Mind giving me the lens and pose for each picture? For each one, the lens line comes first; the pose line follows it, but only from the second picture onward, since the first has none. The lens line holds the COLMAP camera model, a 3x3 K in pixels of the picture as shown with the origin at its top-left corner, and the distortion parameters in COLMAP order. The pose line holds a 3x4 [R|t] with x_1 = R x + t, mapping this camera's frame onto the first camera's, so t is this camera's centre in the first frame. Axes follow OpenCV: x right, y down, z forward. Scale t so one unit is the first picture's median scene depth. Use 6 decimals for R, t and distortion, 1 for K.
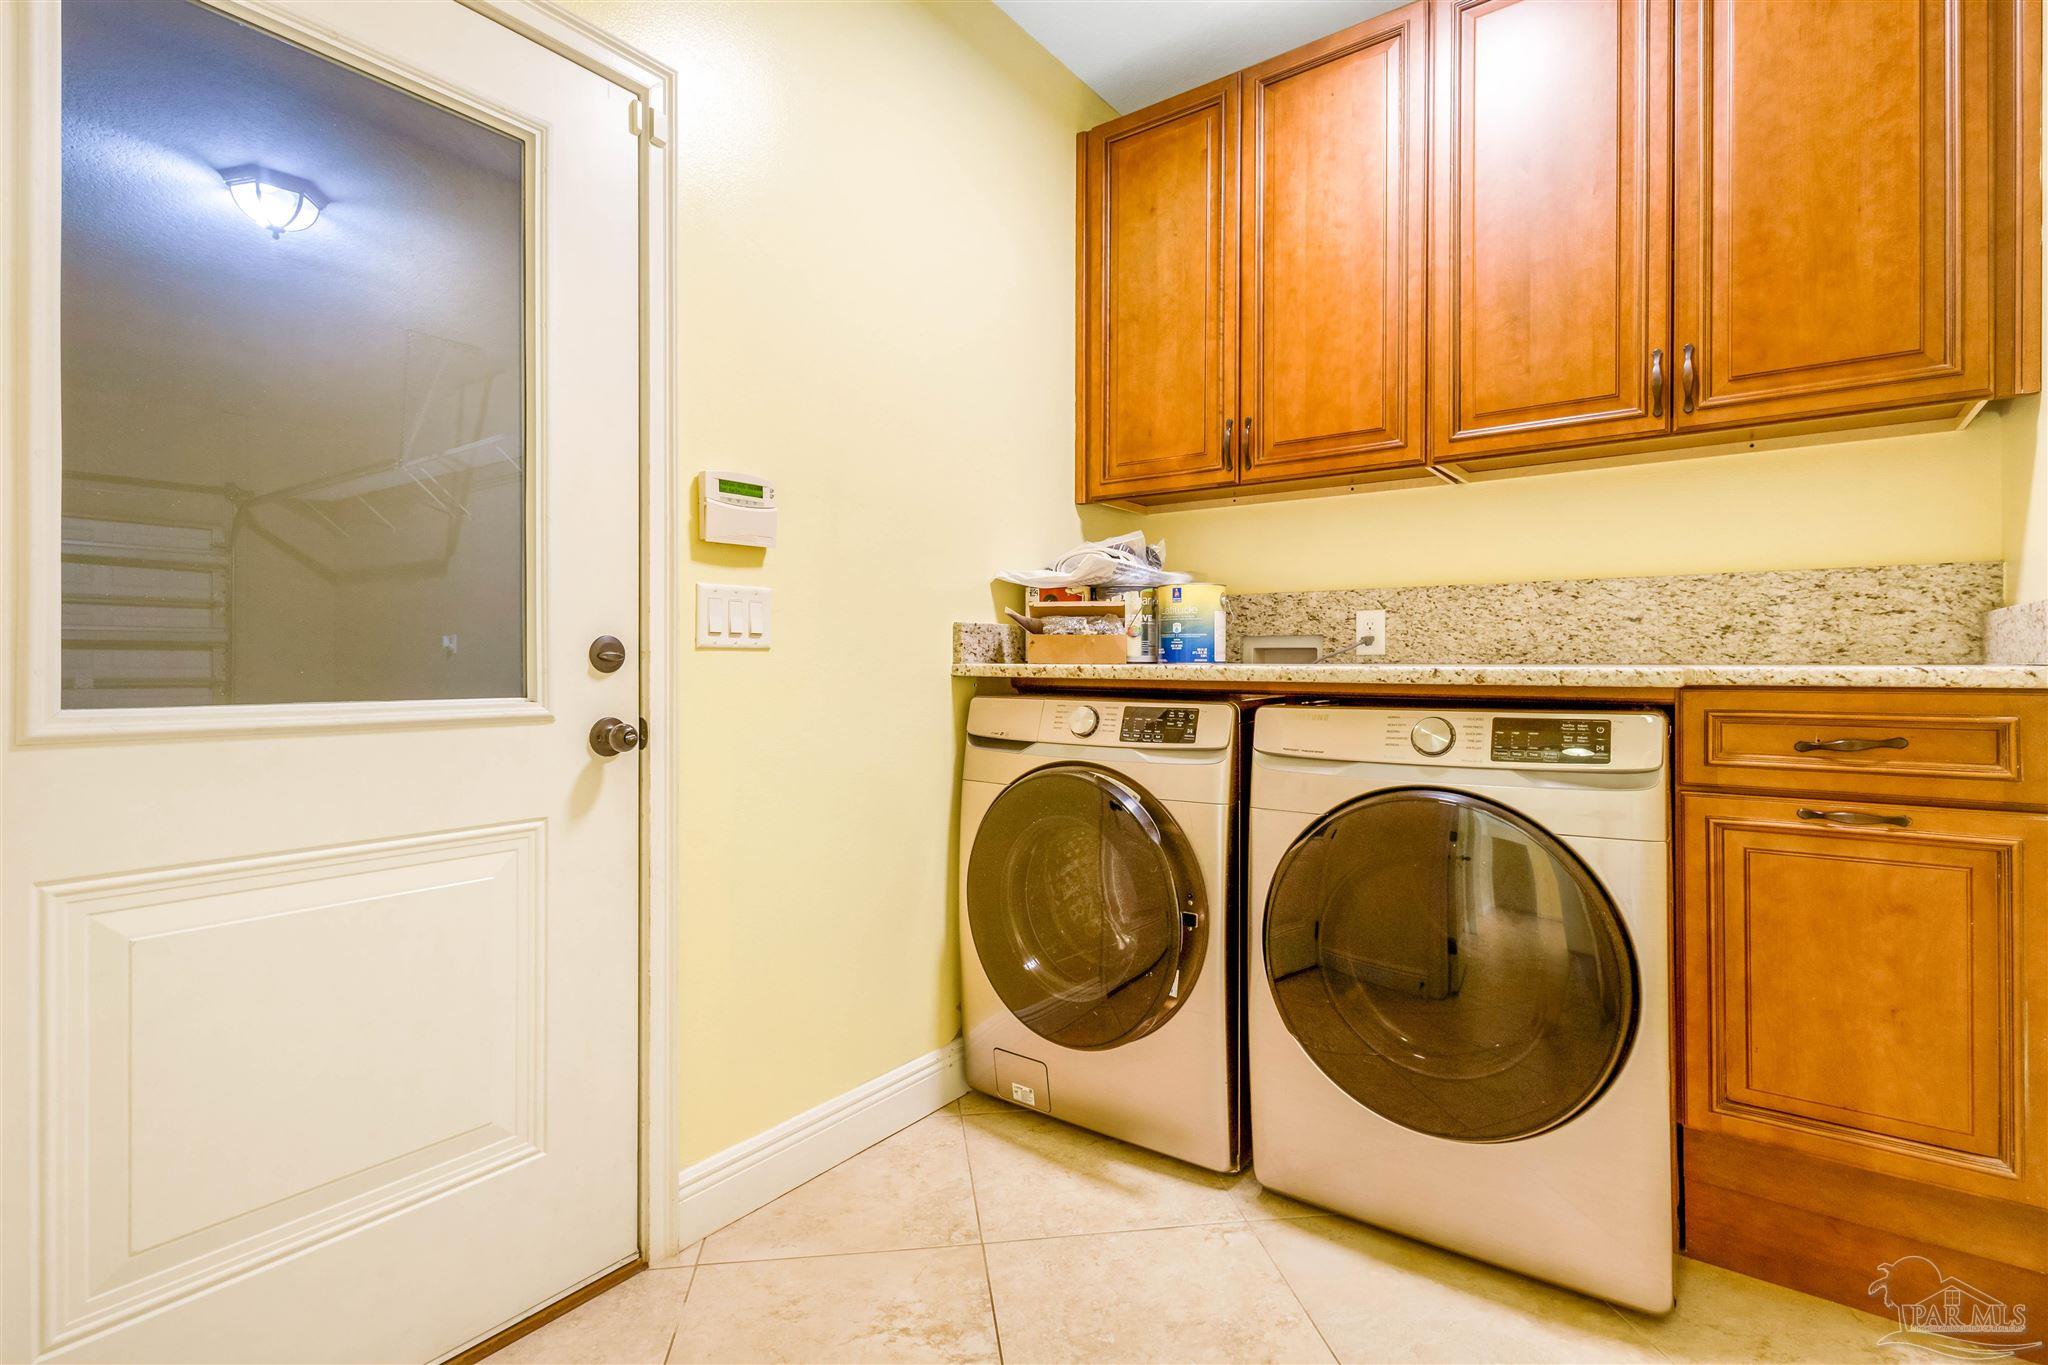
lens RADIAL K [[939.7, 0, 1018.6], [0, 939.7, 672.4], [0, 0, 1]] dist [-0.000671, -0.000930]
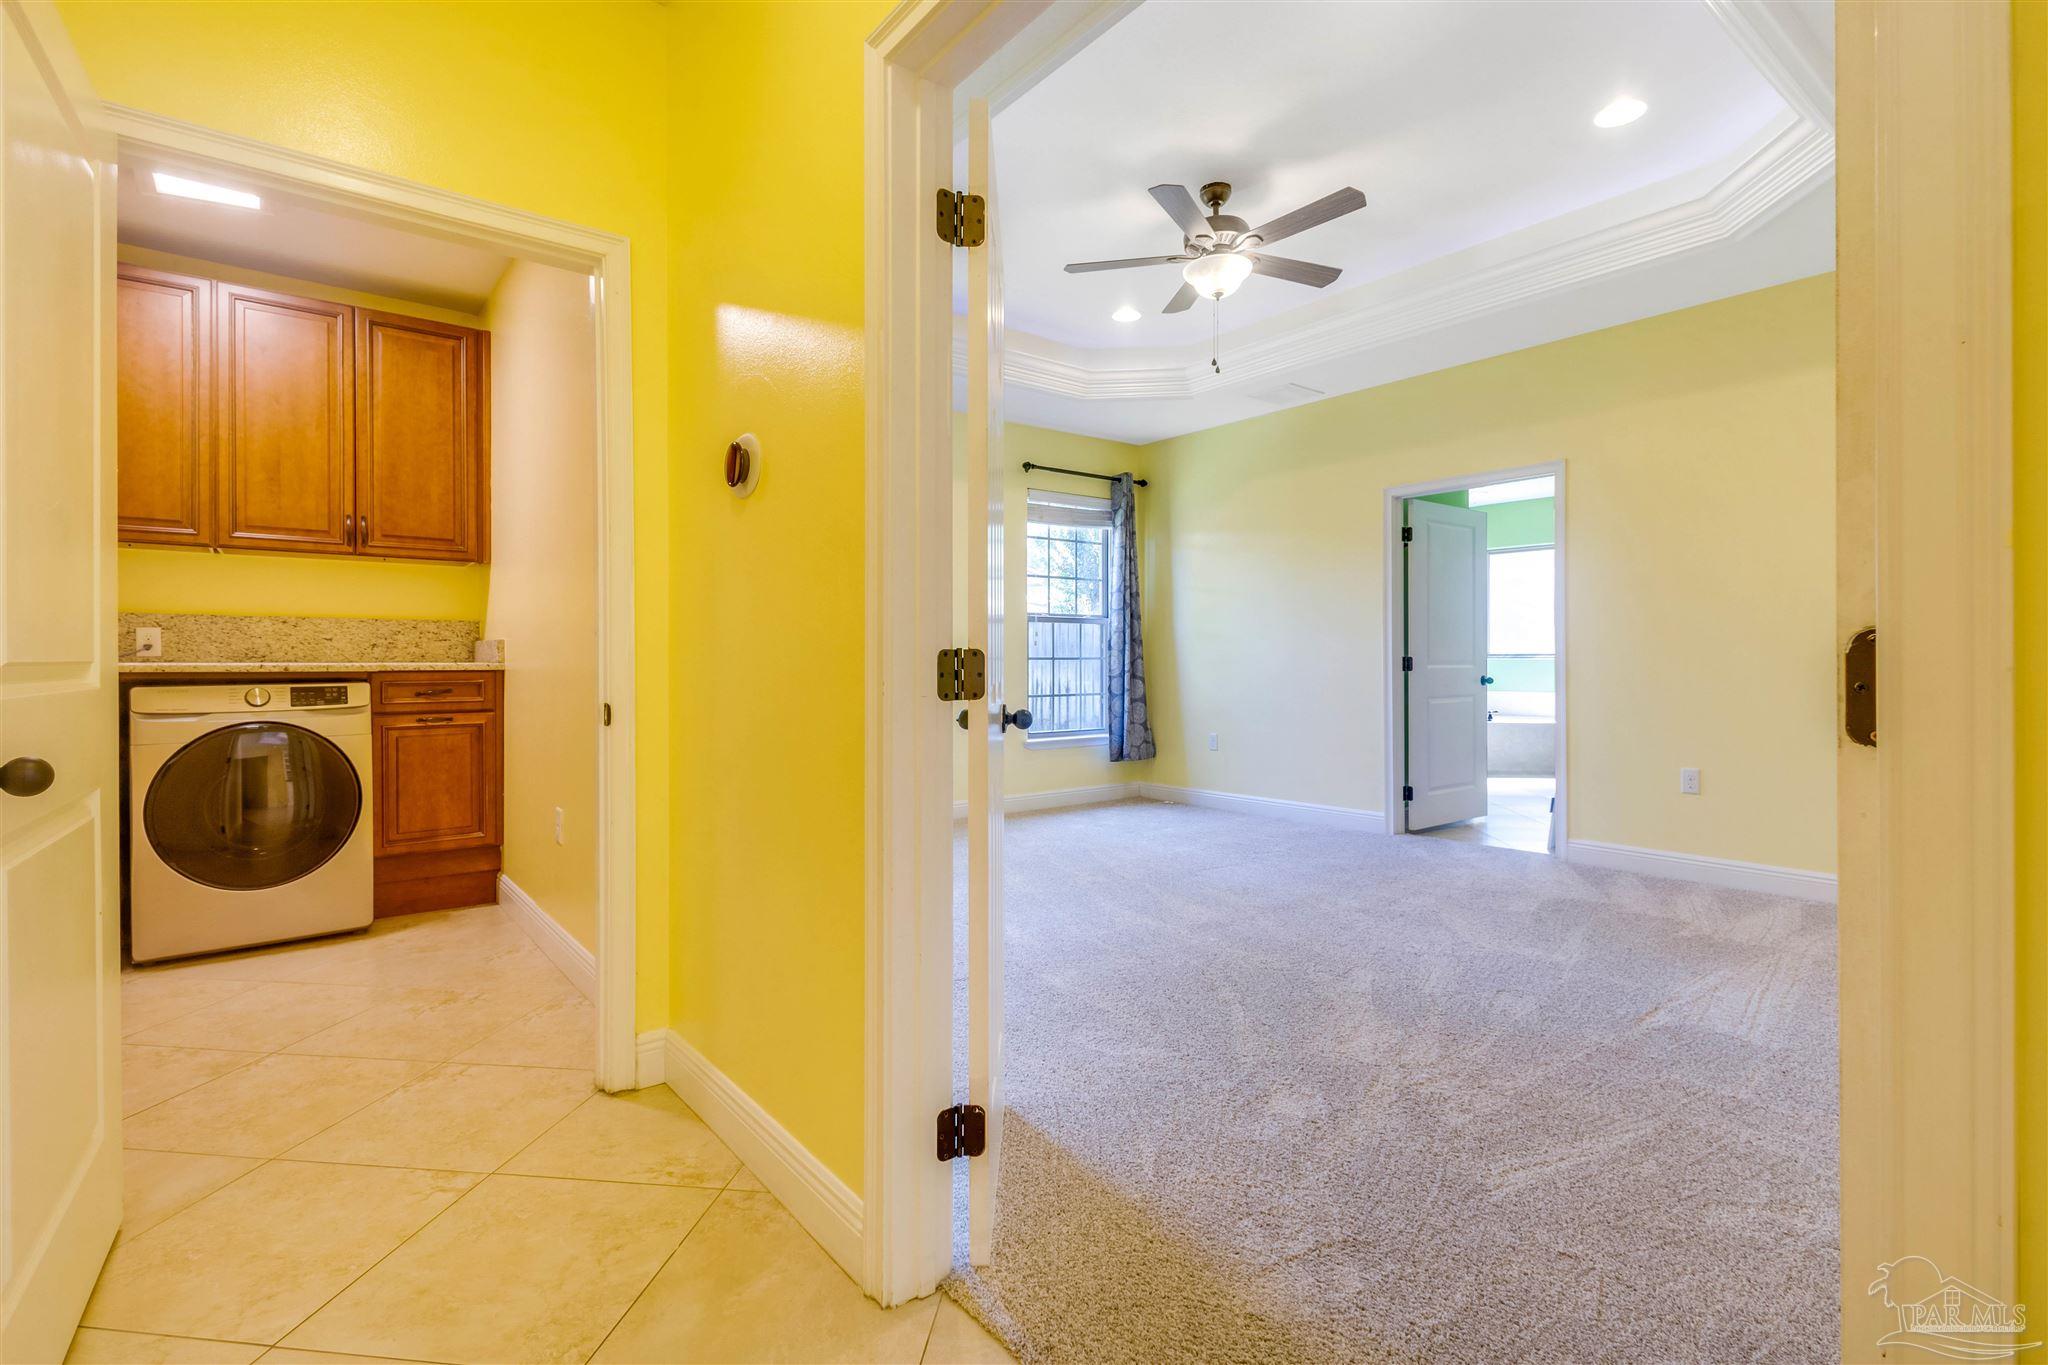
lens RADIAL K [[962.3, 0, 1013.1], [0, 962.3, 657.1], [0, 0, 1]] dist [0.019493, 0.000149]
pose [[0.256152, 0.004695, 0.966625, -1.221998], [0.008420, 0.999939, -0.007088, 0.008699], [-0.966600, 0.009955, 0.256097, -1.169984]]
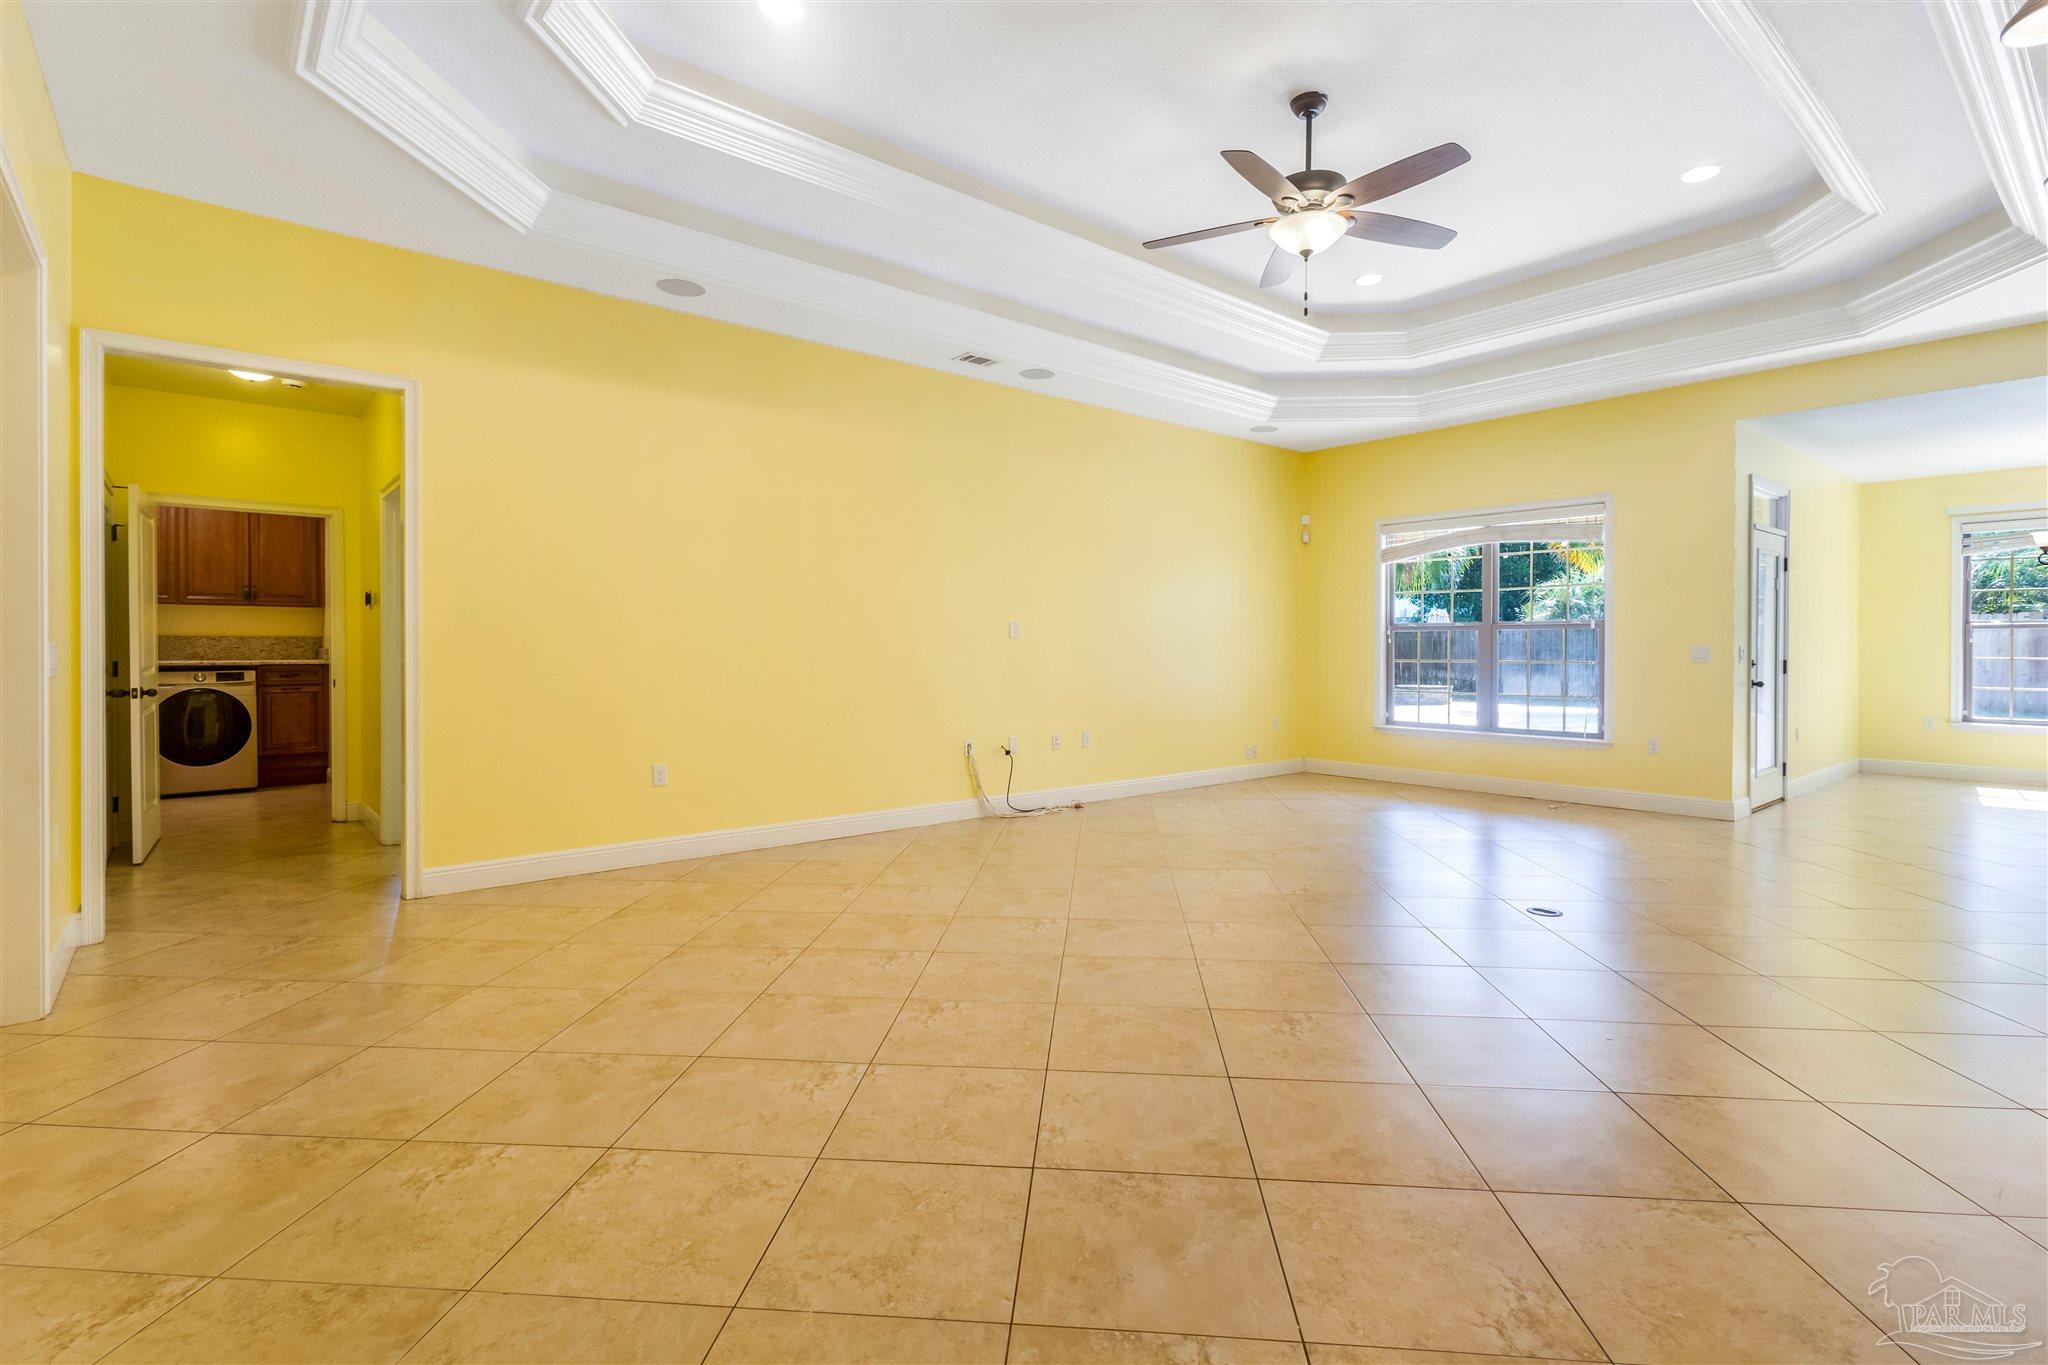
lens RADIAL K [[960.5, 0, 1022.7], [0, 960.5, 647.1], [0, 0, 1]] dist [0.001604, 0.000932]
pose [[0.204436, -0.000254, 0.978880, -3.244747], [0.007099, 0.999974, -0.001223, -0.041558], [-0.978854, 0.007199, 0.204432, -3.766051]]
